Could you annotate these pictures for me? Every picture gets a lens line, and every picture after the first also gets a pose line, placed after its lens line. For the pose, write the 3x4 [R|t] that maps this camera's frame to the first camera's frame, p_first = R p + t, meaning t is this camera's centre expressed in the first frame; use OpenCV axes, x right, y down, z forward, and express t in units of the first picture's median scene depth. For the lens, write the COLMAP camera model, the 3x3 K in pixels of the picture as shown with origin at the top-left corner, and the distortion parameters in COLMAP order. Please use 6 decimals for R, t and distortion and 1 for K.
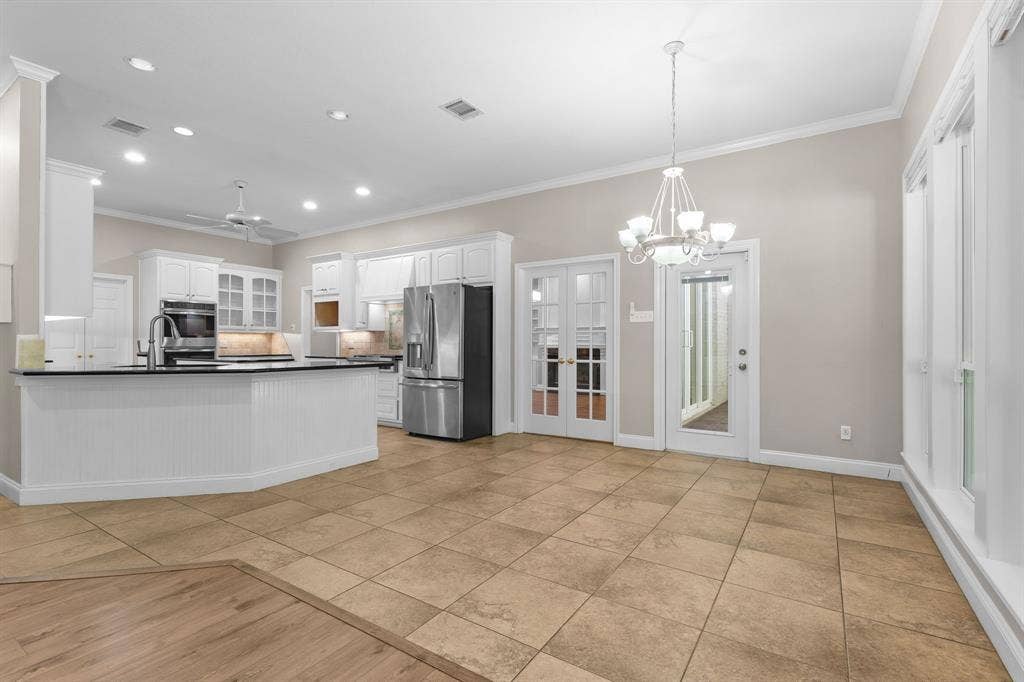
lens RADIAL K [[472.0, 0, 510.4], [0, 472.0, 348.2], [0, 0, 1]] dist [0.001185, 0.000484]
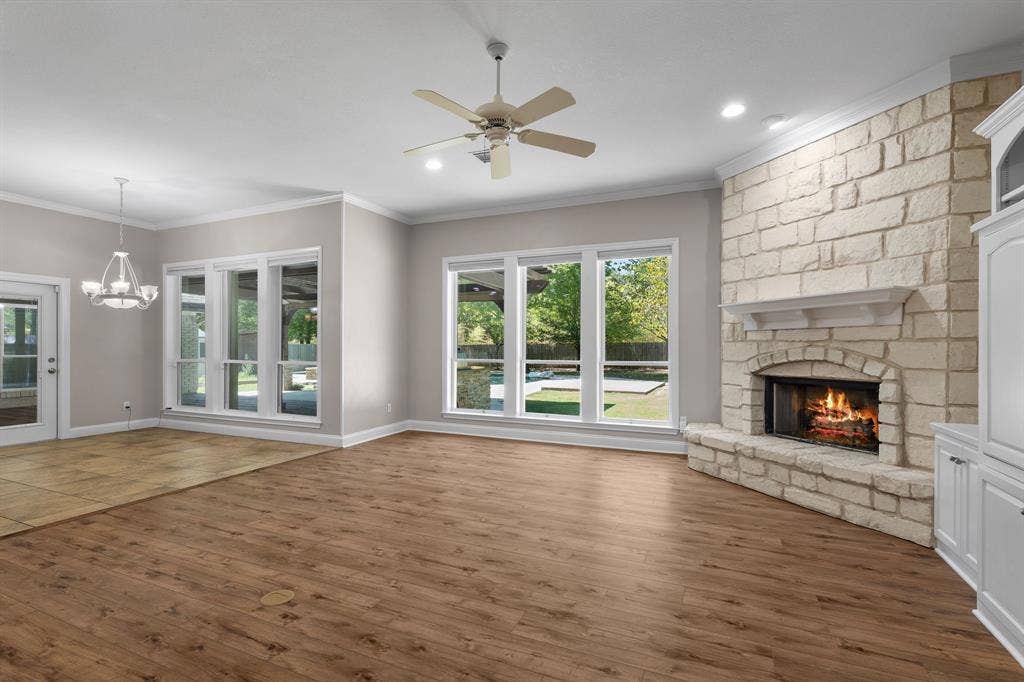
lens RADIAL K [[472.0, 0, 510.4], [0, 472.0, 348.2], [0, 0, 1]] dist [0.001185, 0.000484]
pose [[-0.167783, 0.000676, 0.985824, -2.288120], [0.013290, 0.999910, 0.001577, -0.022325], [-0.985734, 0.013366, -0.167777, -0.132115]]
